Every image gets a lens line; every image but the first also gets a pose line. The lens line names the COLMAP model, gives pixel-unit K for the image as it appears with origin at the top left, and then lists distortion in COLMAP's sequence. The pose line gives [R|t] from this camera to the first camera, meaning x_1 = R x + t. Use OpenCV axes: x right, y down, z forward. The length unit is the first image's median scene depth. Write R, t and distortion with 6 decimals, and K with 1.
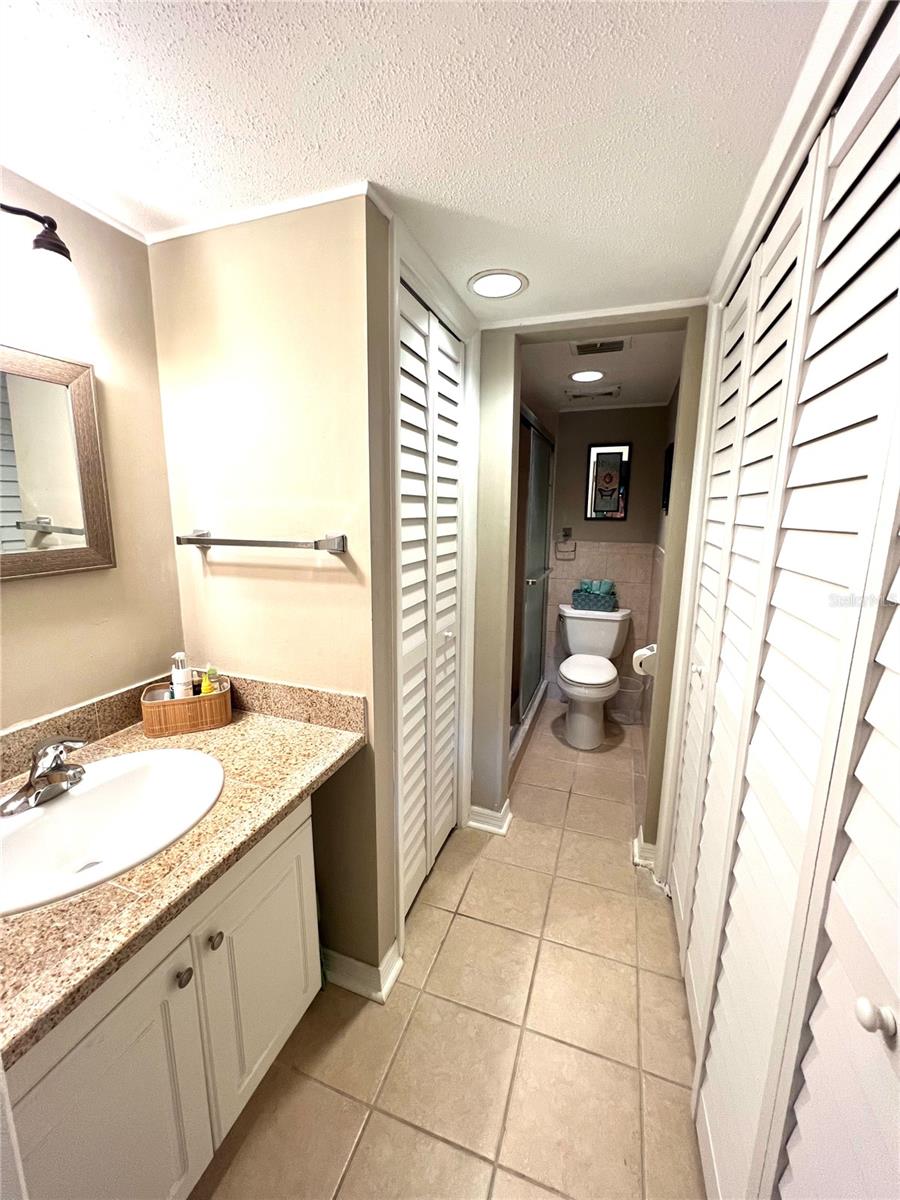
lens RADIAL K [[482.8, 0, 450.0], [0, 482.8, 600.0], [0, 0, 1]] dist [-0.005448, 0.002613]
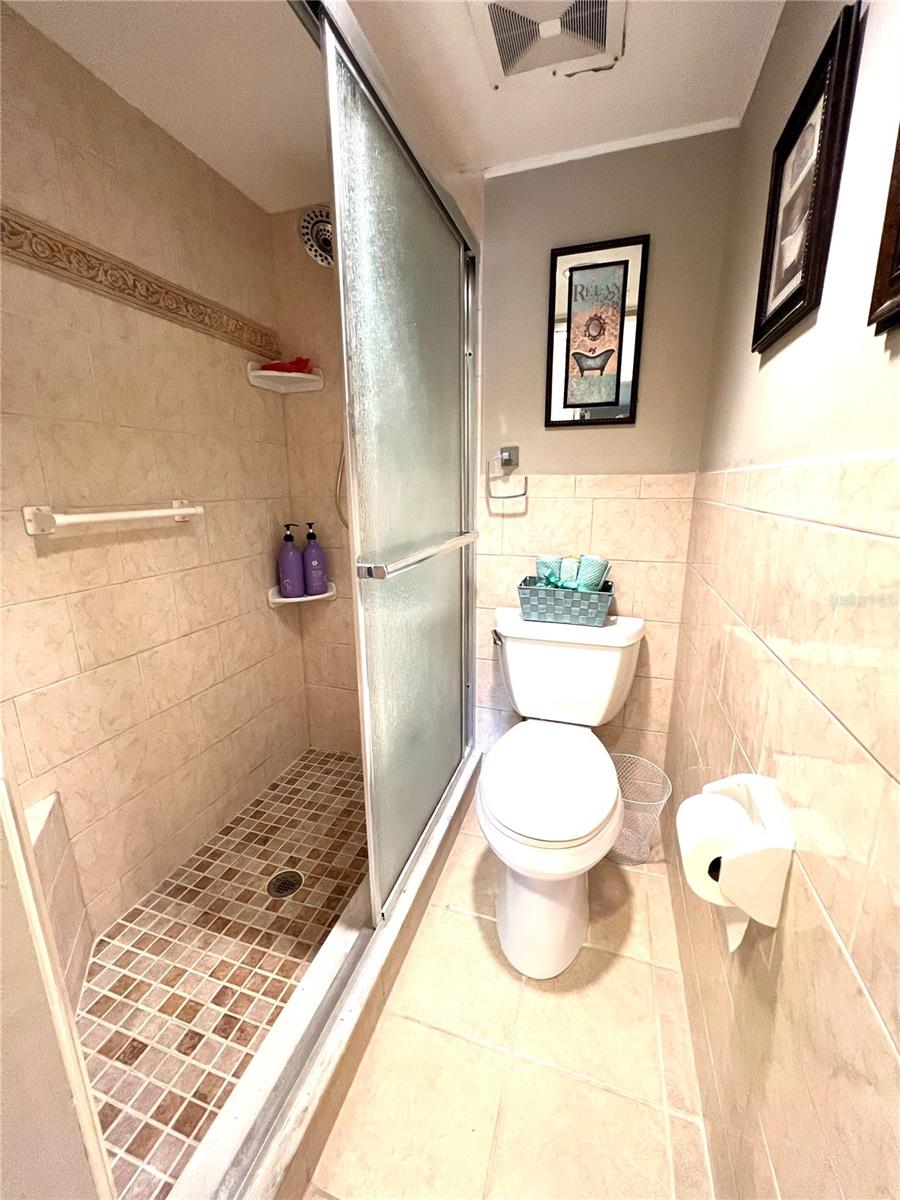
lens RADIAL K [[482.8, 0, 450.0], [0, 482.8, 600.0], [0, 0, 1]] dist [-0.005448, 0.002613]
pose [[0.999515, -0.019510, 0.024288, 0.175637], [0.018124, 0.998266, 0.056011, -0.028032], [-0.025338, -0.055543, 0.998135, 0.537765]]
